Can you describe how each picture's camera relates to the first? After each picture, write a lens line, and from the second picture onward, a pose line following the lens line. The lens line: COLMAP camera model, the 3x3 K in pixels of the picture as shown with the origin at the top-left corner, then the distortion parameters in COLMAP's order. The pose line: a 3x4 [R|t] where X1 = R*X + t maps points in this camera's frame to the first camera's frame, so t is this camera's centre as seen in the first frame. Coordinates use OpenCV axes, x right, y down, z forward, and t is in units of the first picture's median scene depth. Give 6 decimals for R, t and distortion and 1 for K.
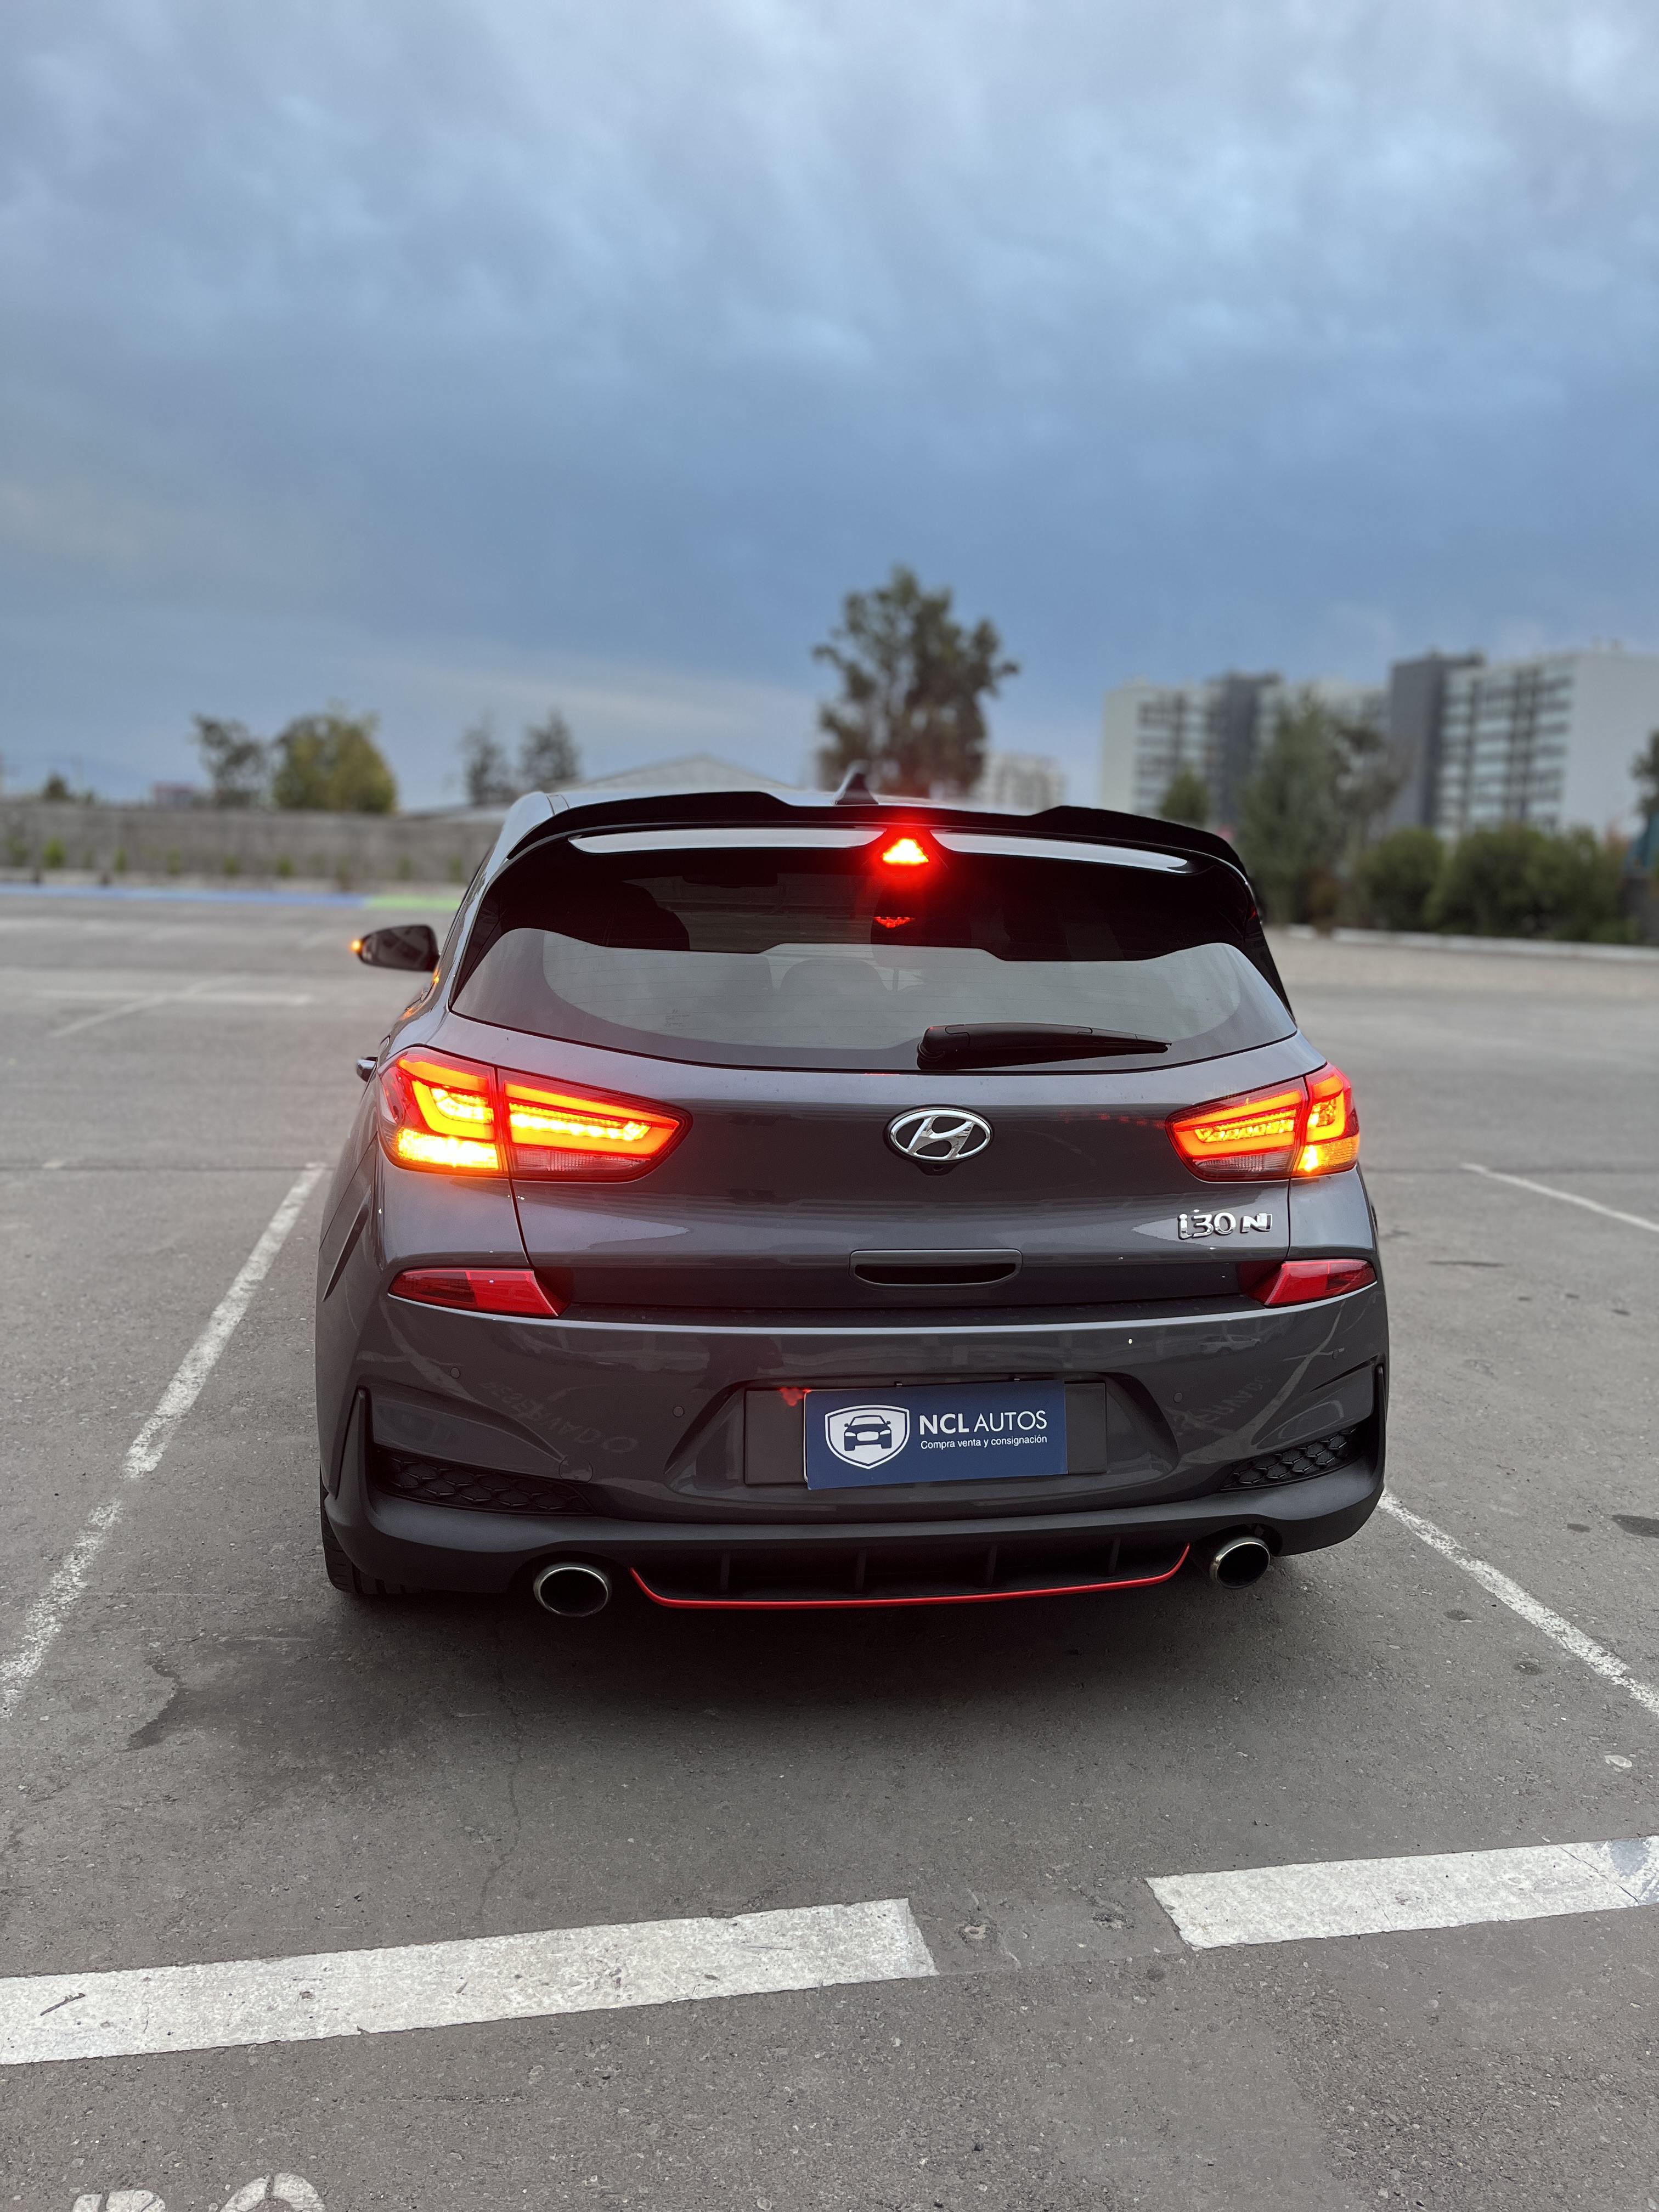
lens RADIAL K [[1672.0, 0, 843.0], [0, 1672.0, 1122.3], [0, 0, 1]] dist [0.066527, -0.092317]
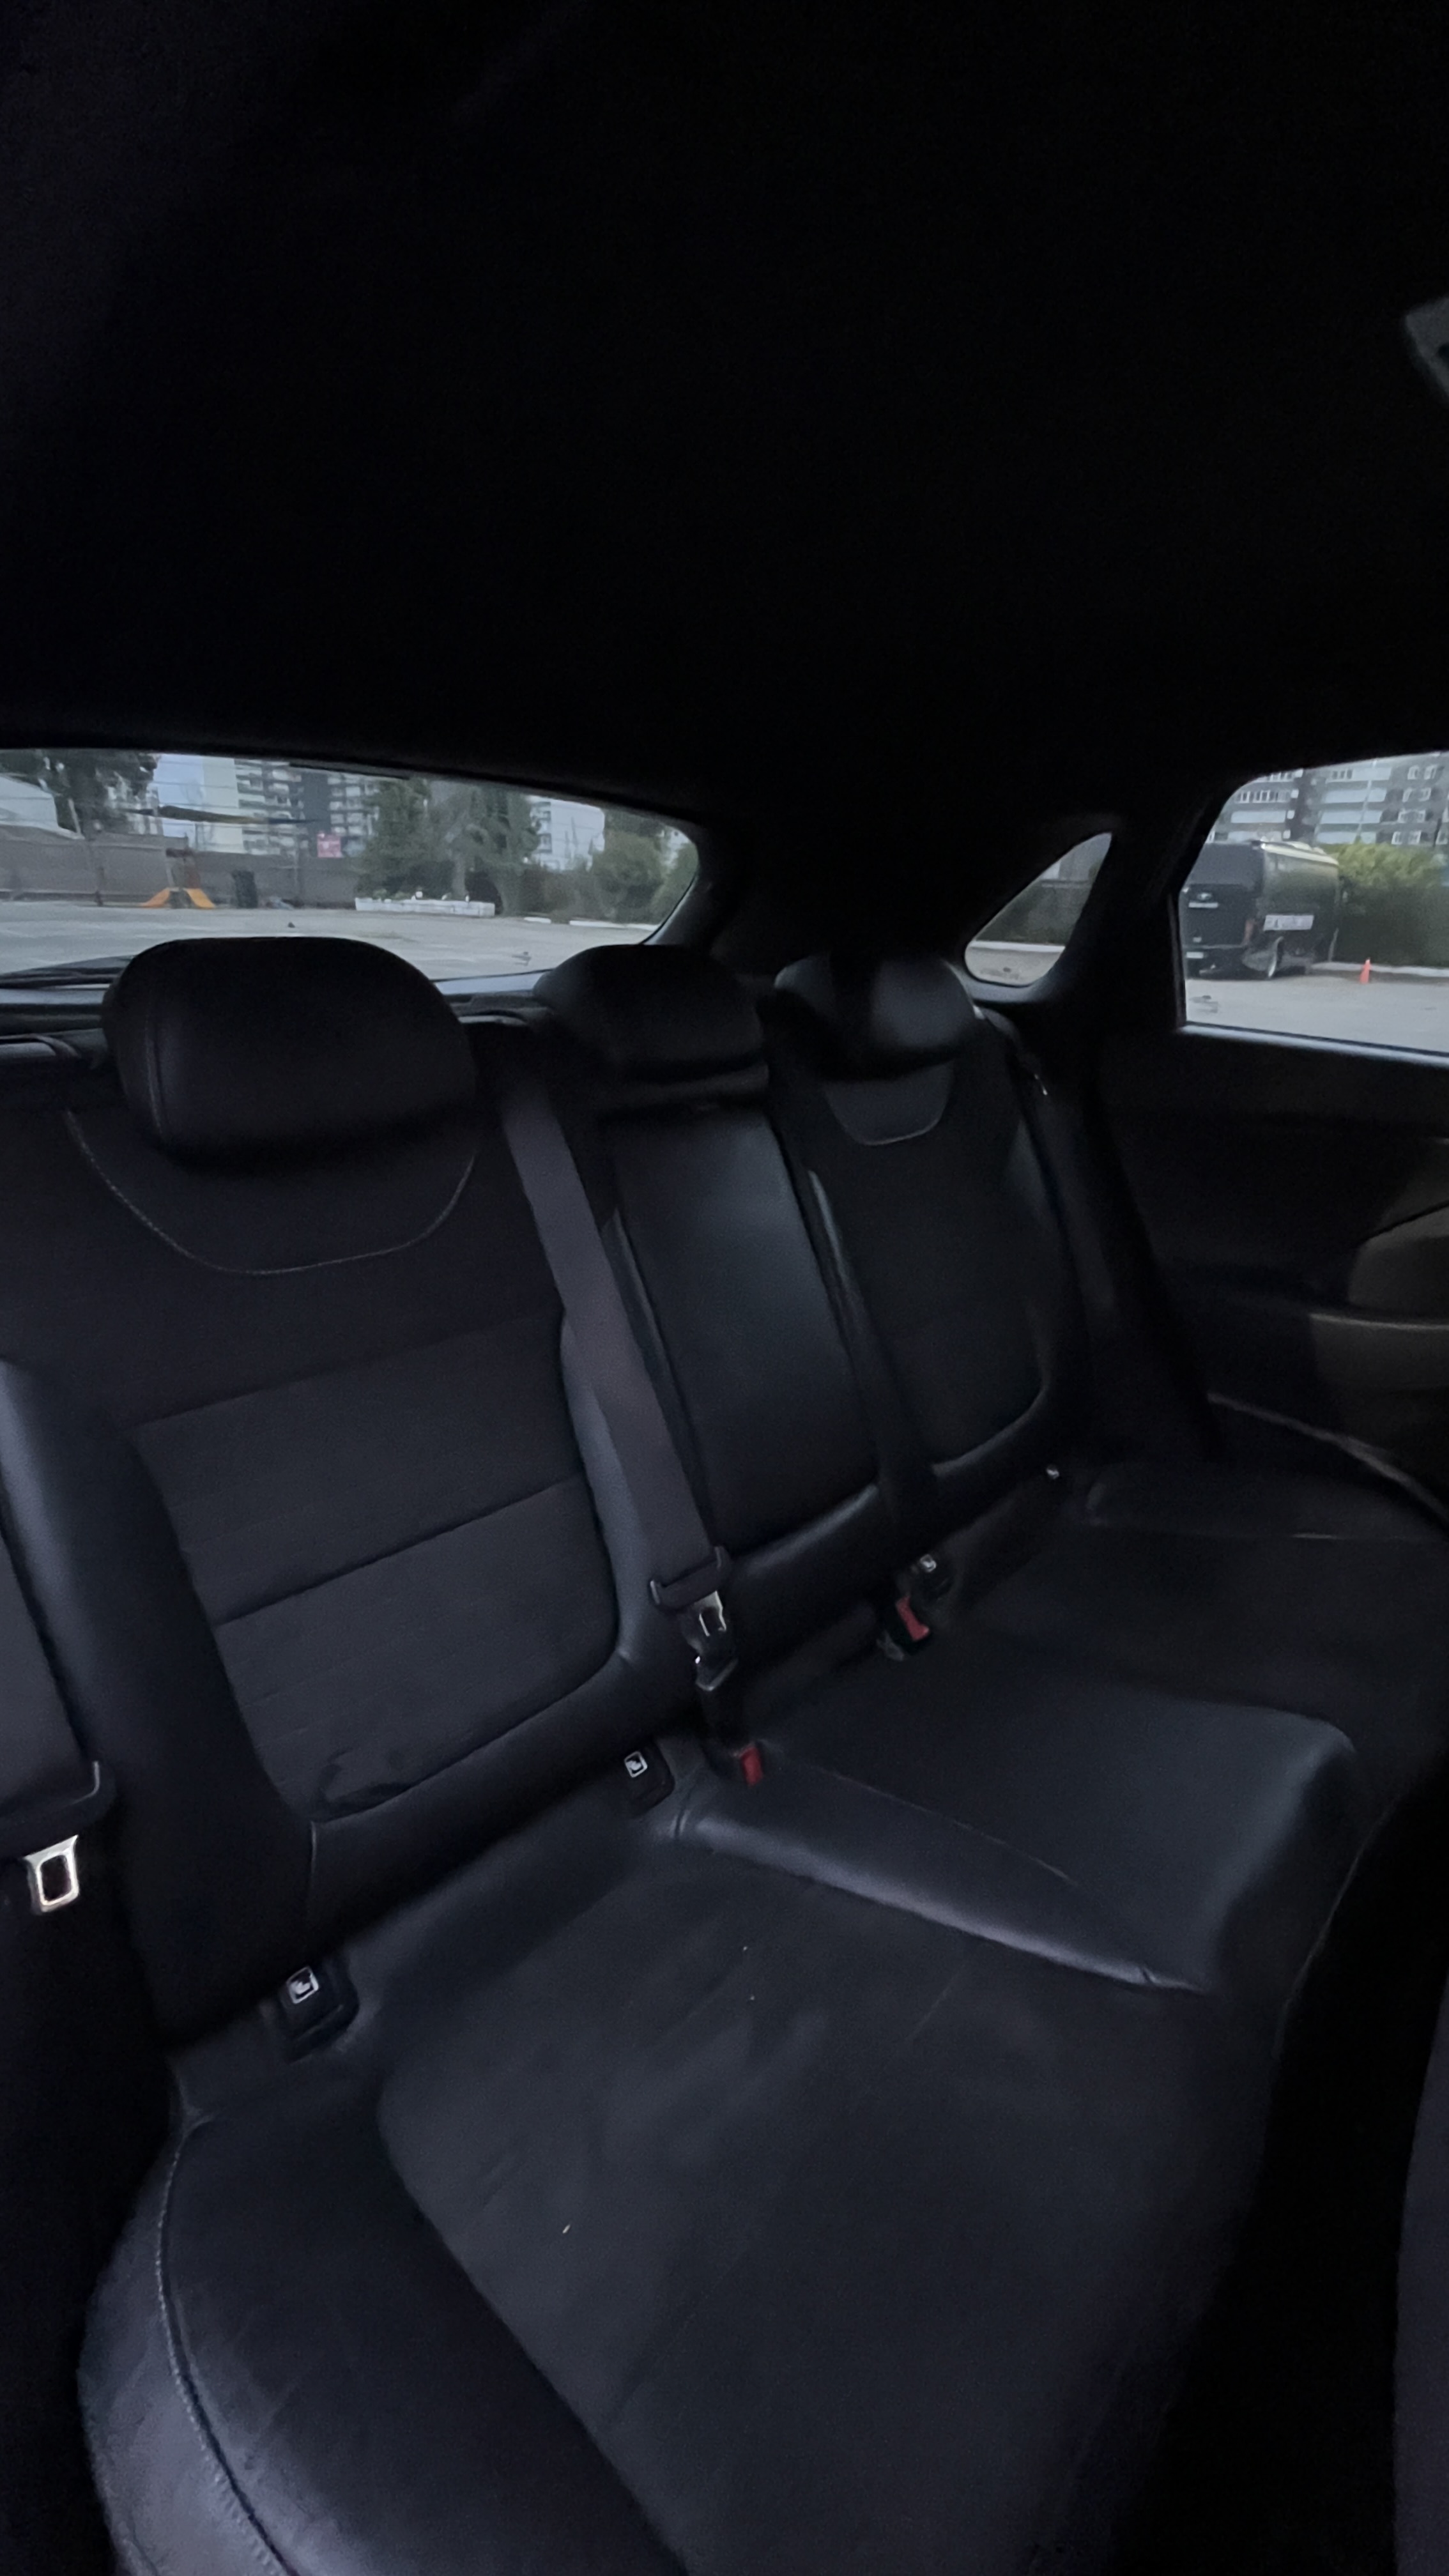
lens RADIAL K [[1036.6, 0, 724.5], [0, 1036.6, 1288.0], [0, 0, 1]] dist [-0.002306, 0.000096]
pose [[0.820917, -0.203900, 0.533404, -0.076321], [0.074038, 0.964200, 0.254632, -0.028875], [-0.566228, -0.169539, 0.806624, 0.203469]]
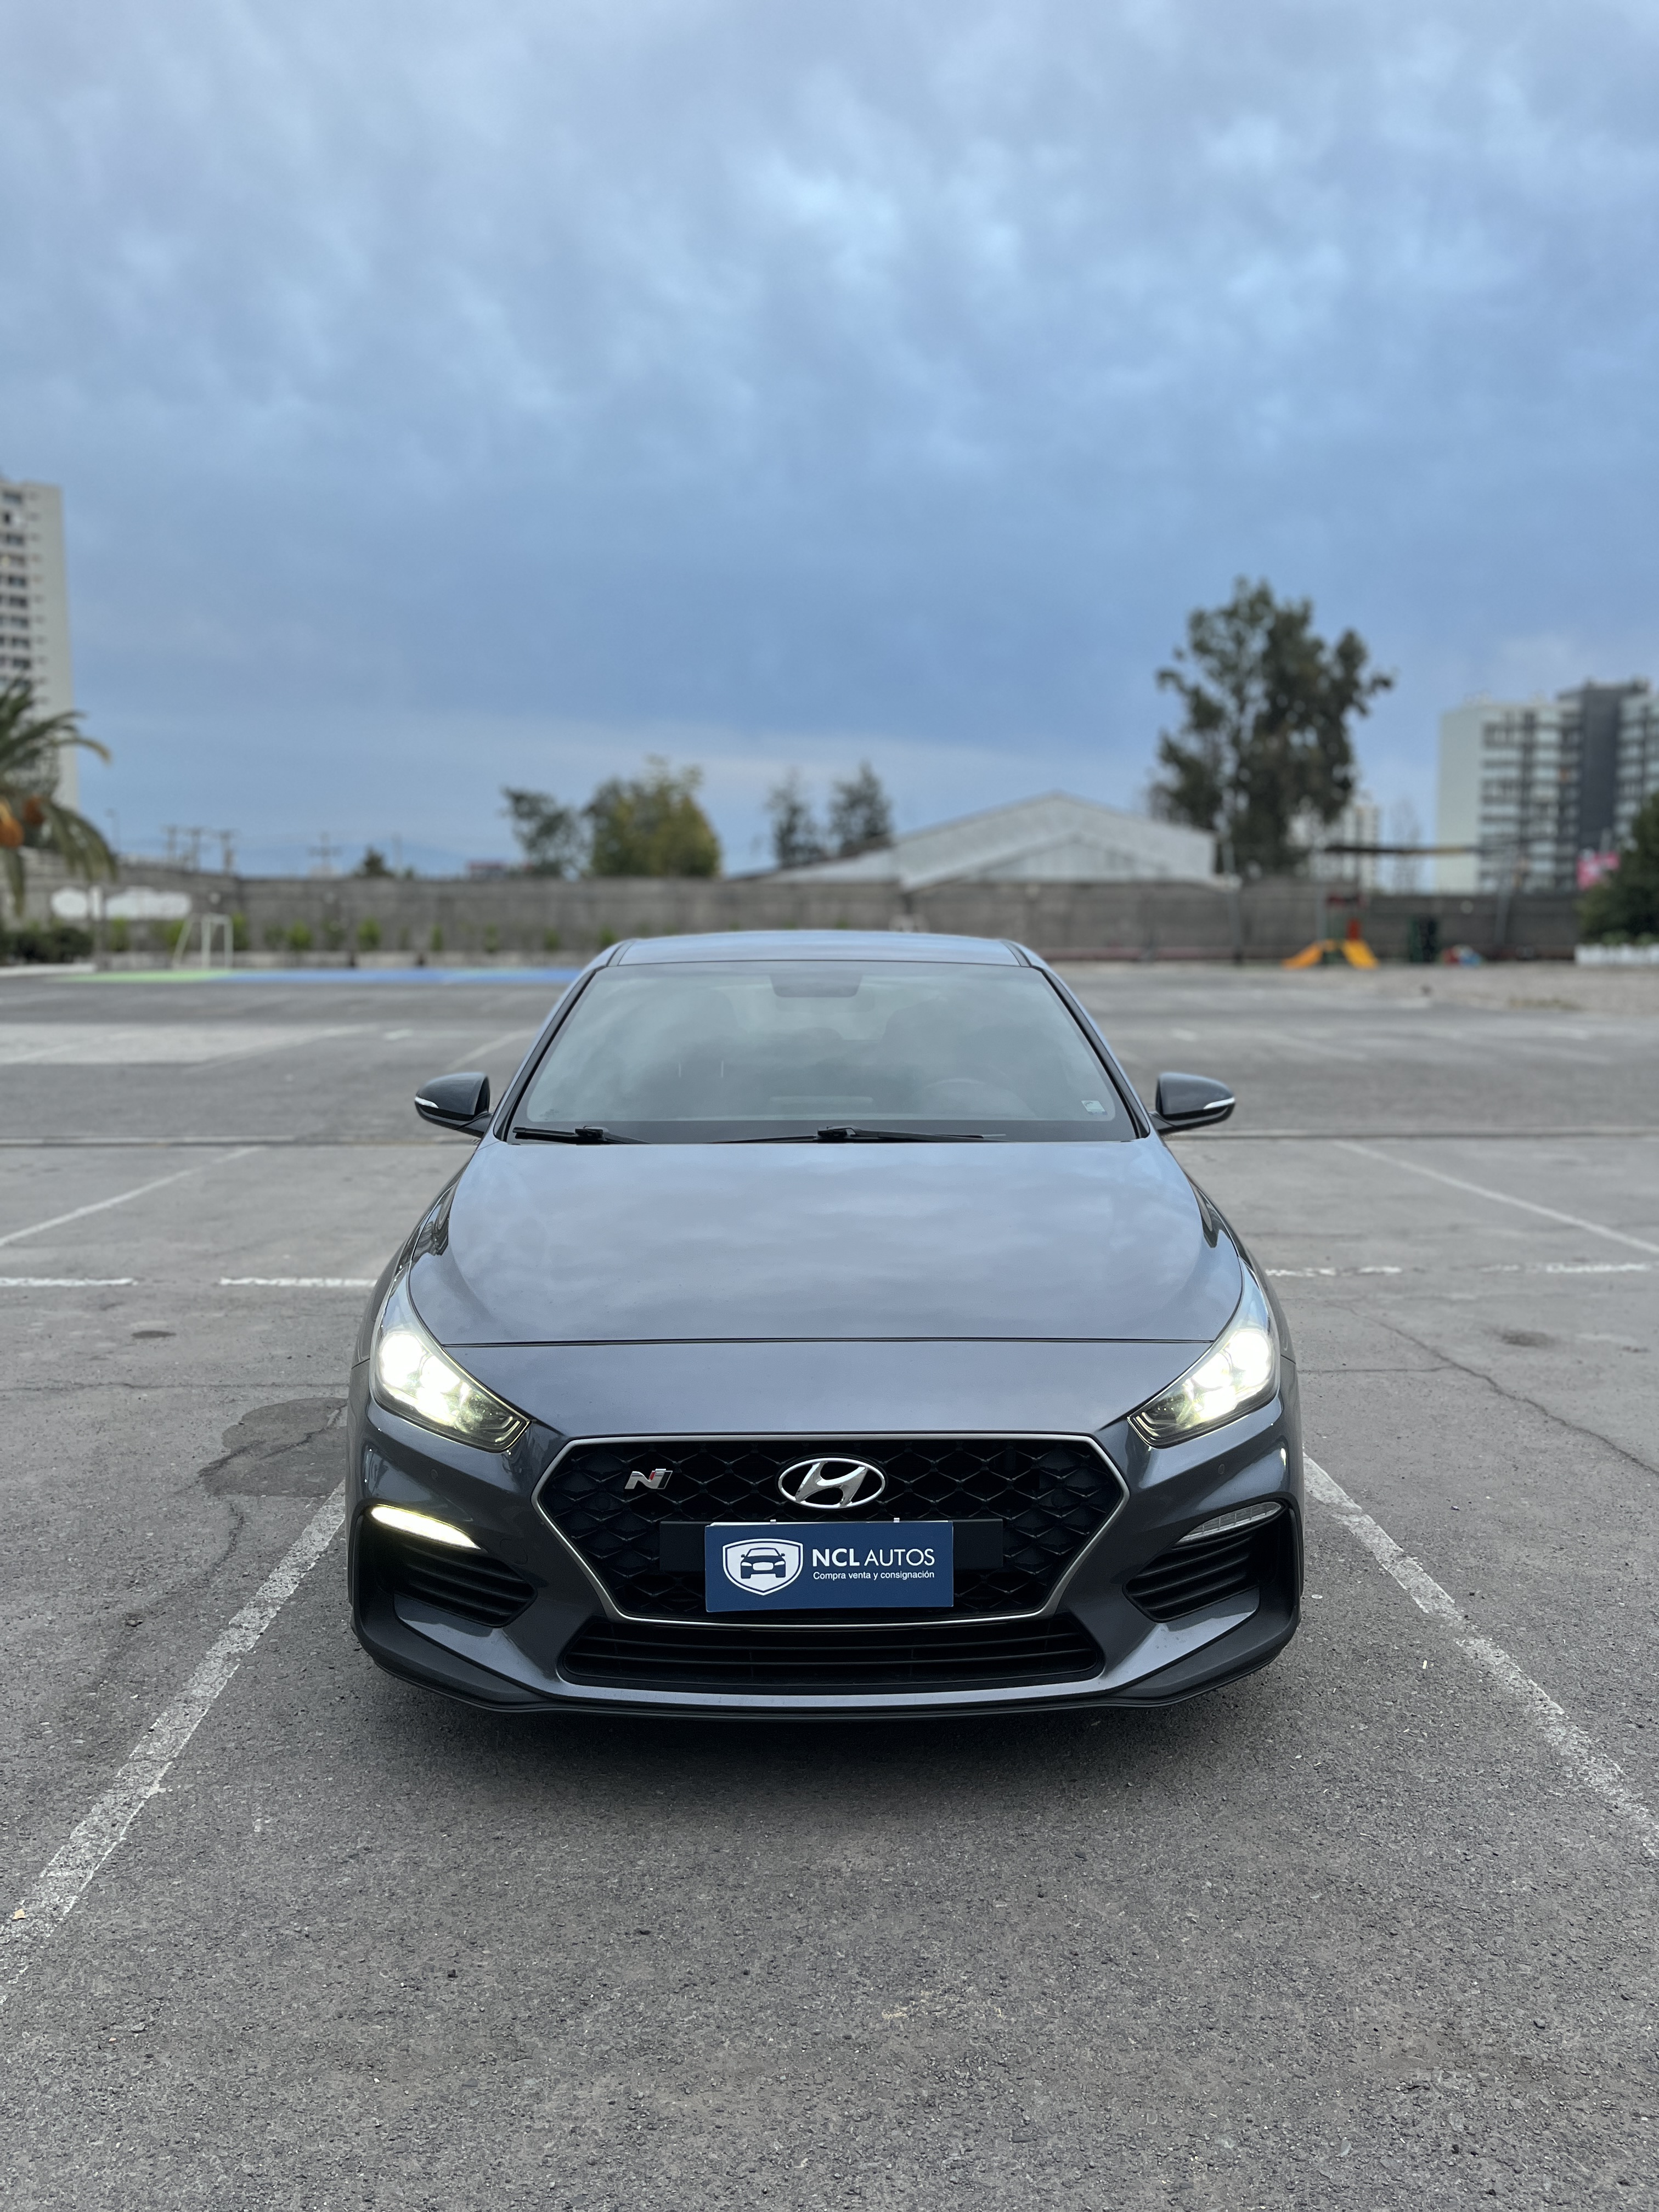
lens RADIAL K [[1672.0, 0, 843.0], [0, 1672.0, 1122.3], [0, 0, 1]] dist [0.066527, -0.092317]
pose [[0.985909, -0.018015, -0.166307, -0.056467], [0.012859, 0.999404, -0.032026, -0.022249], [0.166785, 0.029436, 0.985554, 0.132691]]
